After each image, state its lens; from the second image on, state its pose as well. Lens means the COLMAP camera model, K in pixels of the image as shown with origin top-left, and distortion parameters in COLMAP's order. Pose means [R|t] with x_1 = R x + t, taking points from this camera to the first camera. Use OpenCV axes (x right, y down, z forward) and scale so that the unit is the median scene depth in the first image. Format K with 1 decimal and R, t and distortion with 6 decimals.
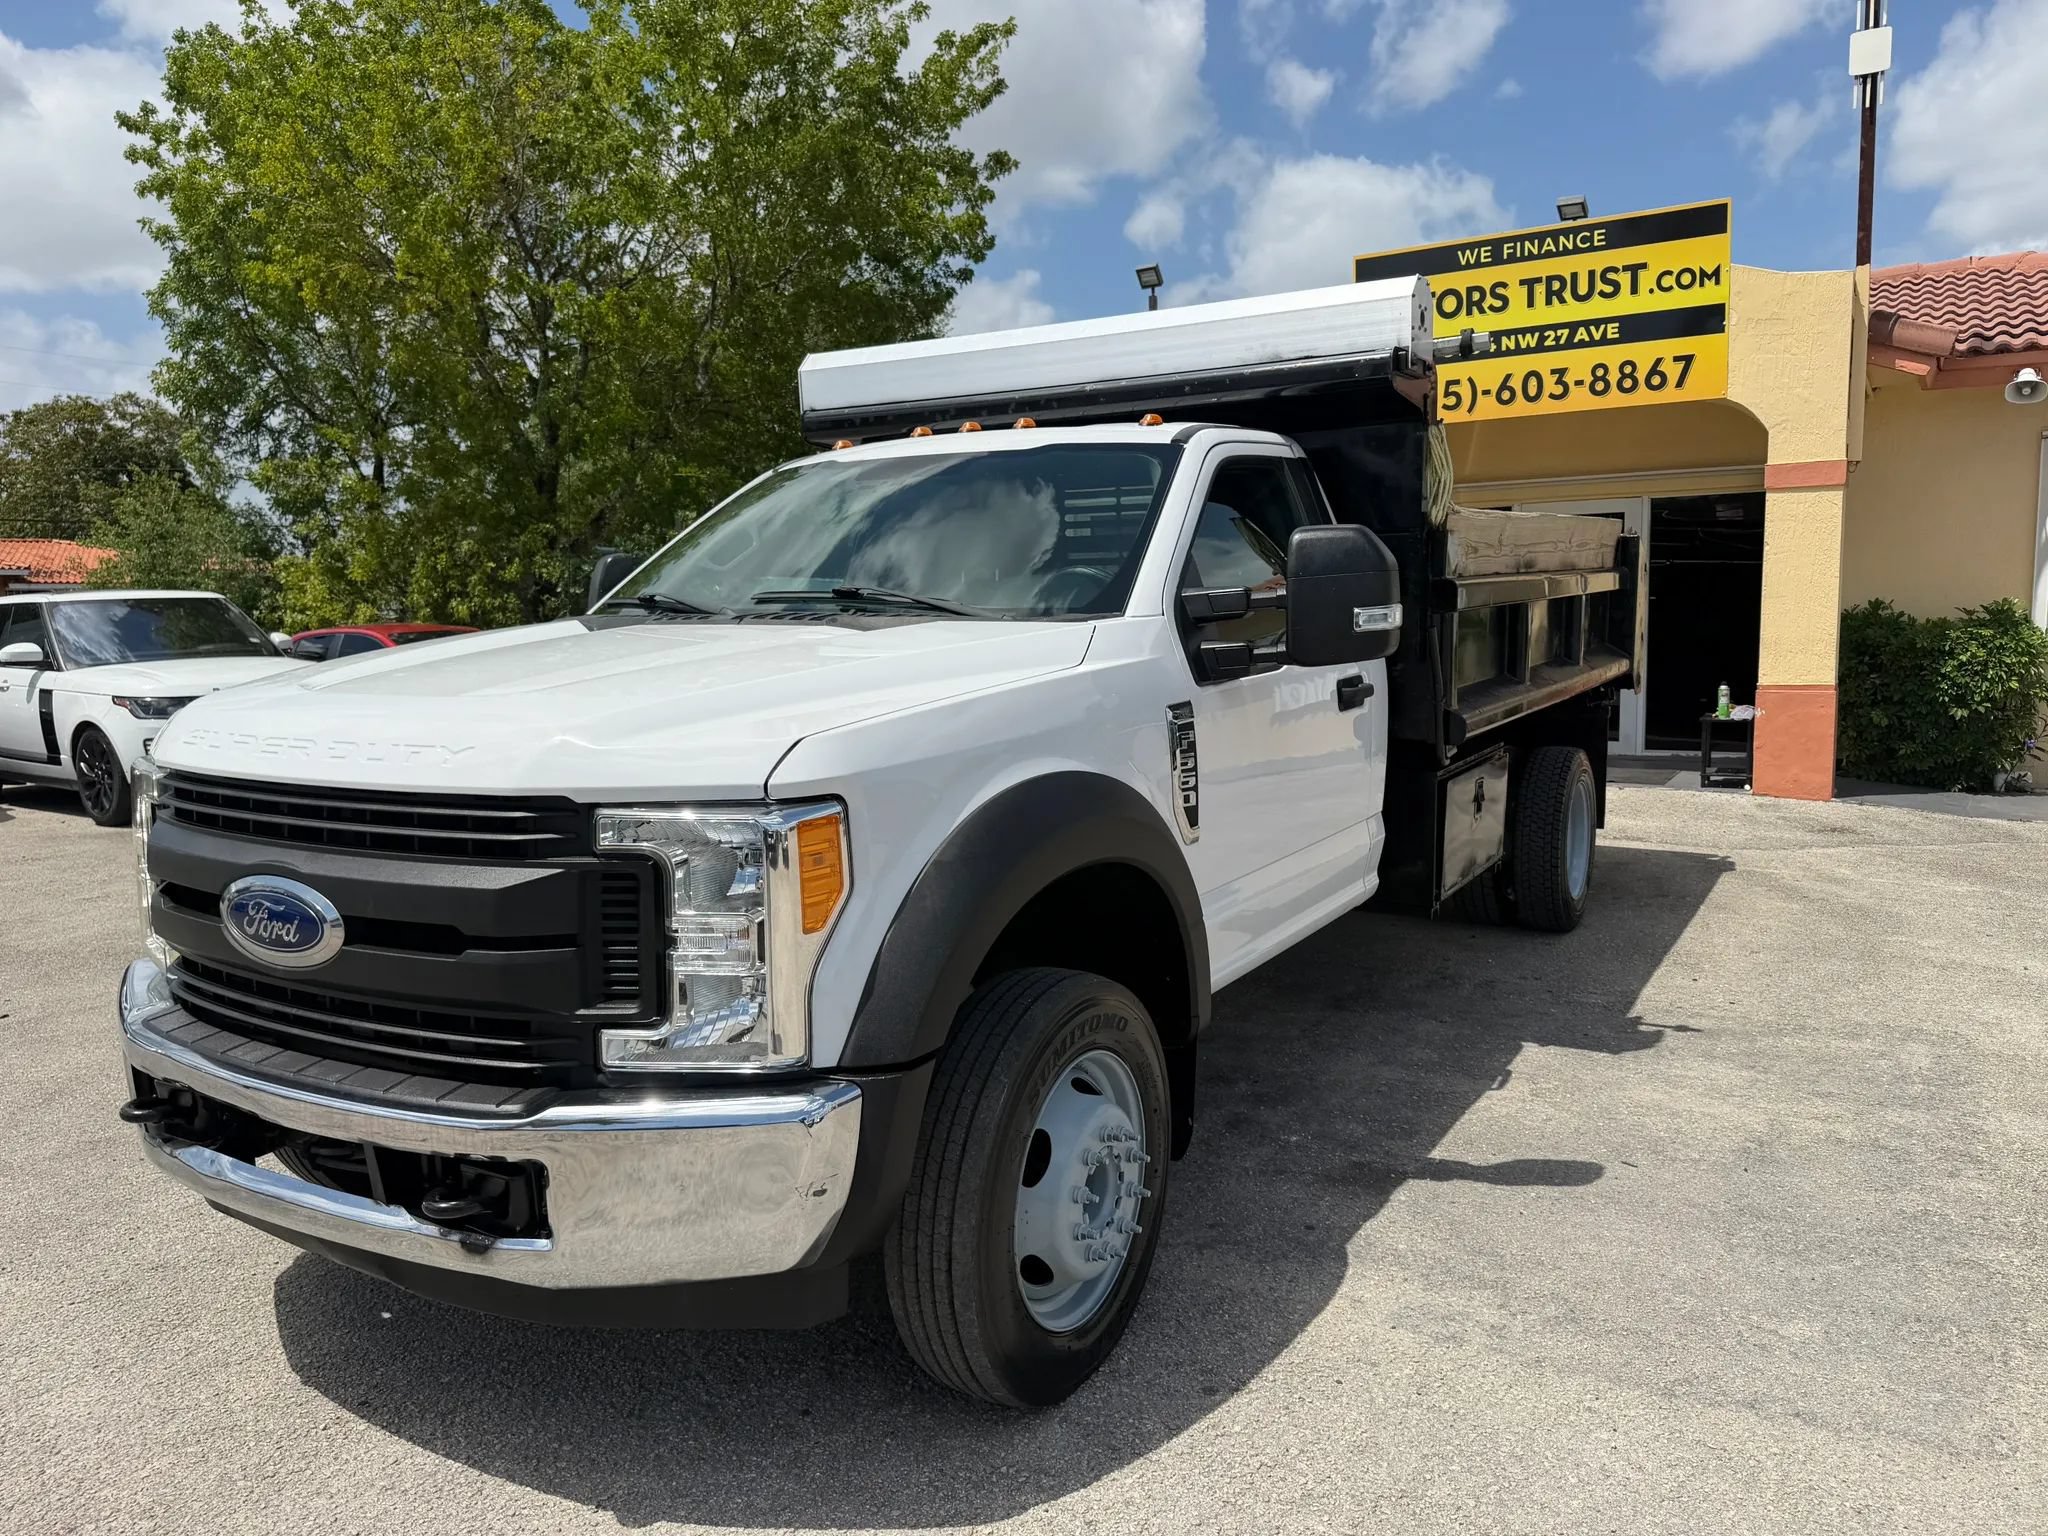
lens RADIAL K [[1434.5, 0, 1064.3], [0, 1434.5, 819.9], [0, 0, 1]] dist [0.013332, -0.040897]
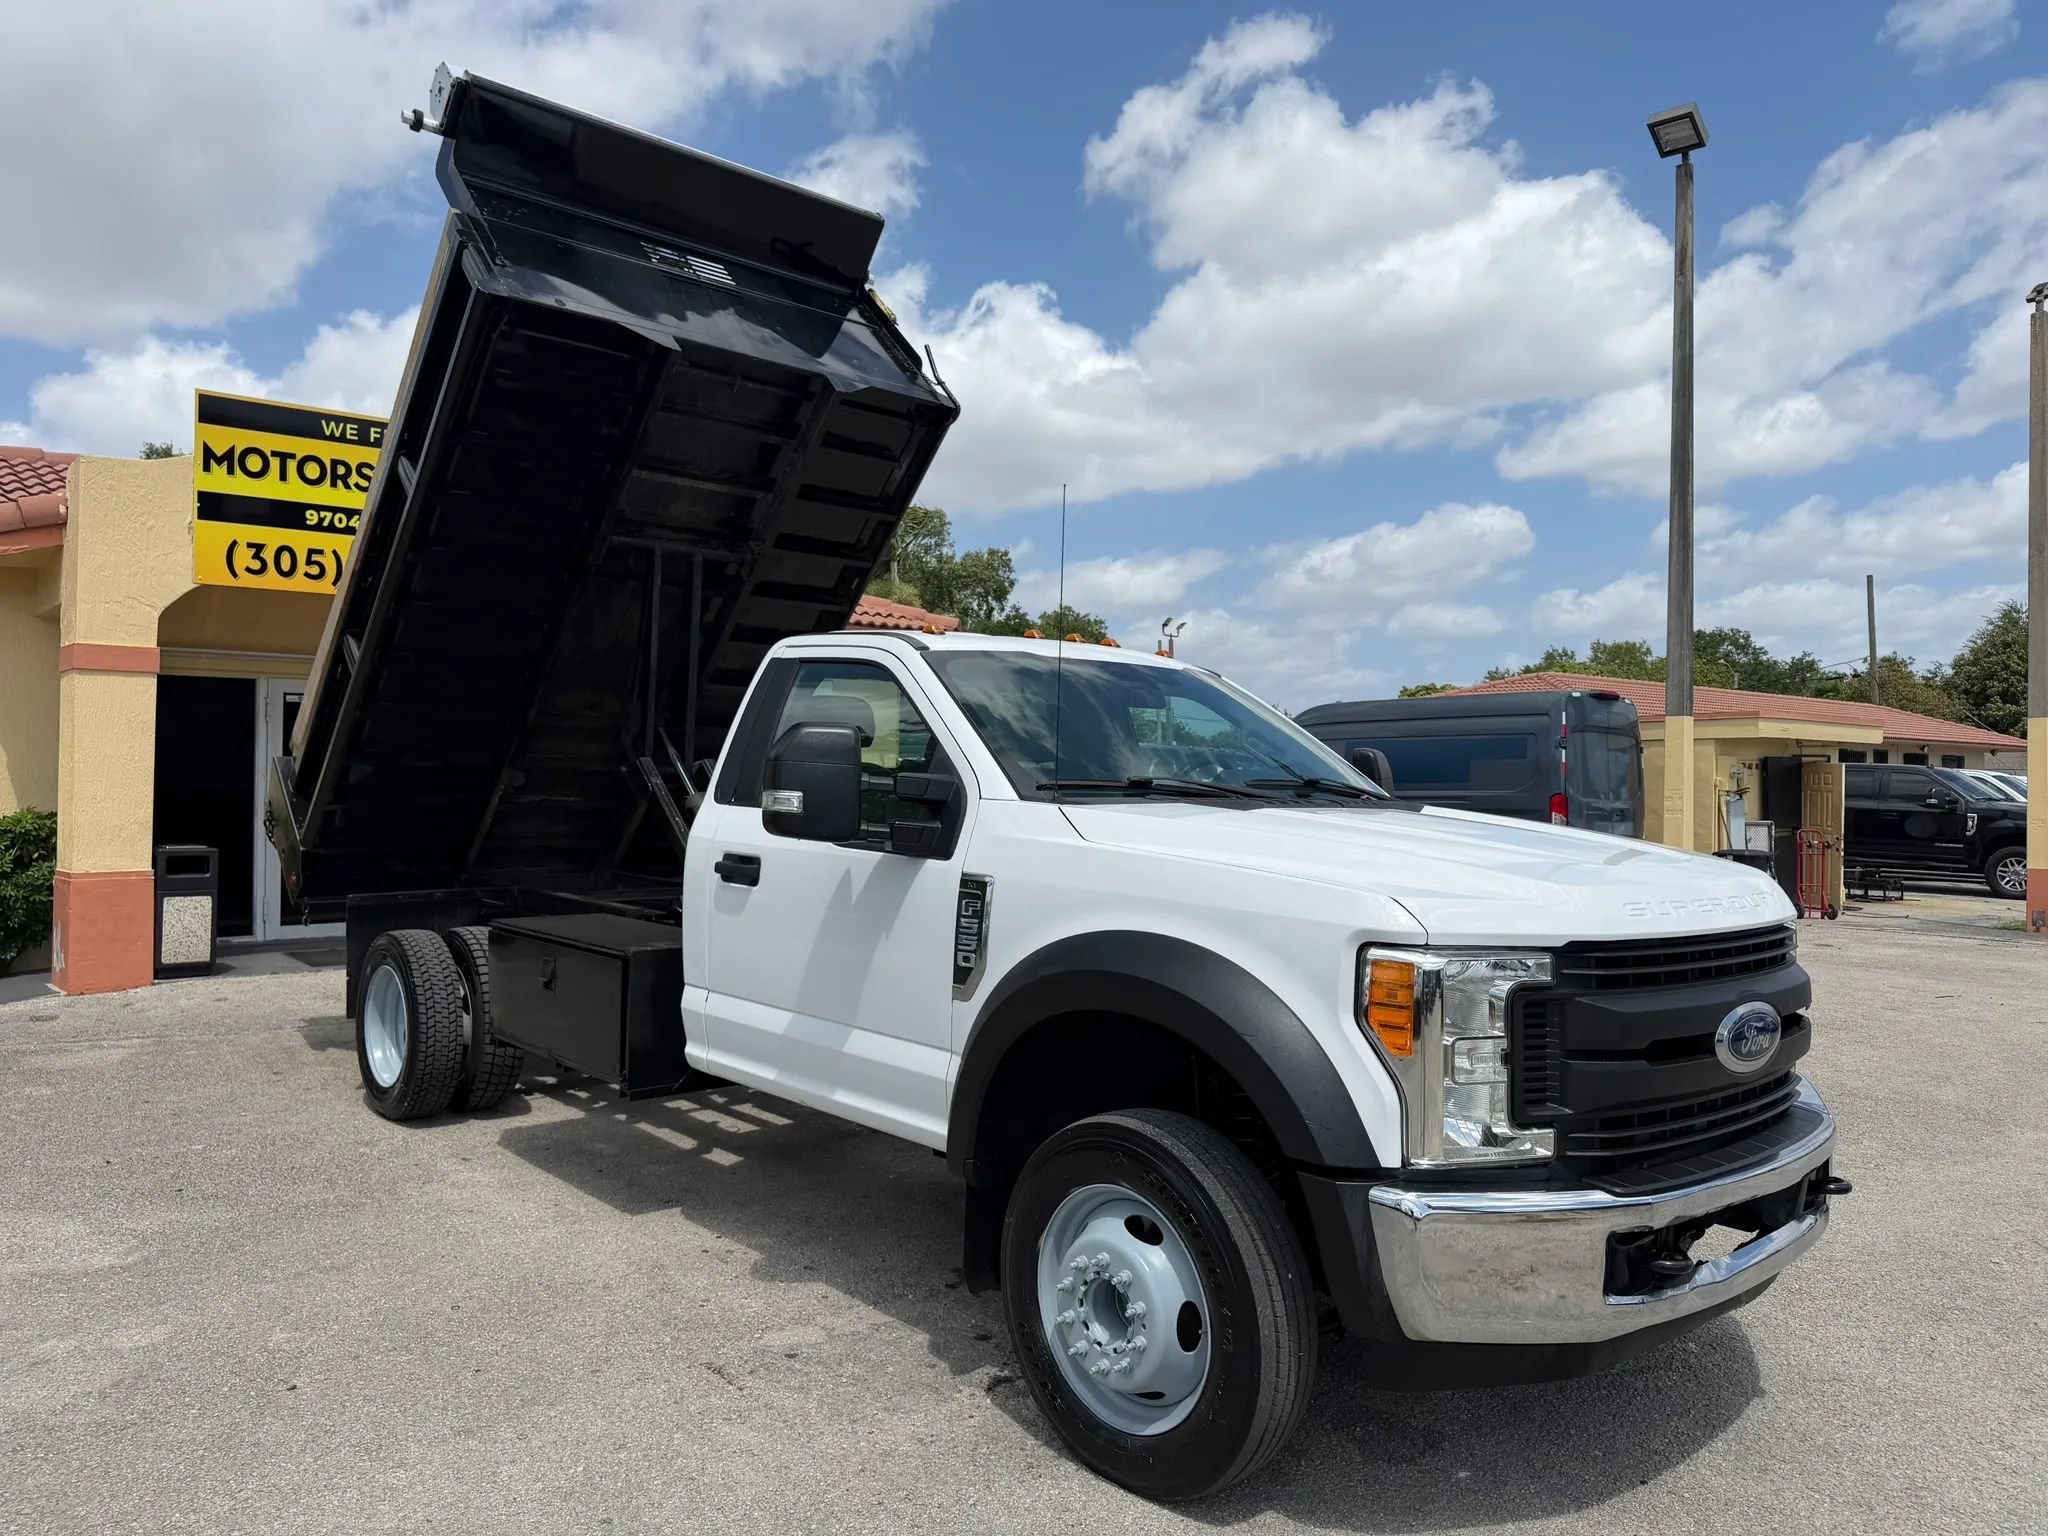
lens RADIAL K [[1451.2, 0, 1023.6], [0, 1451.2, 771.3], [0, 0, 1]] dist [-0.006280, -0.007262]
pose [[0.332492, 0.035534, 0.942436, -1.123586], [0.114380, 0.990394, -0.077696, -0.079048], [-0.936144, 0.133629, 0.325234, 0.648420]]
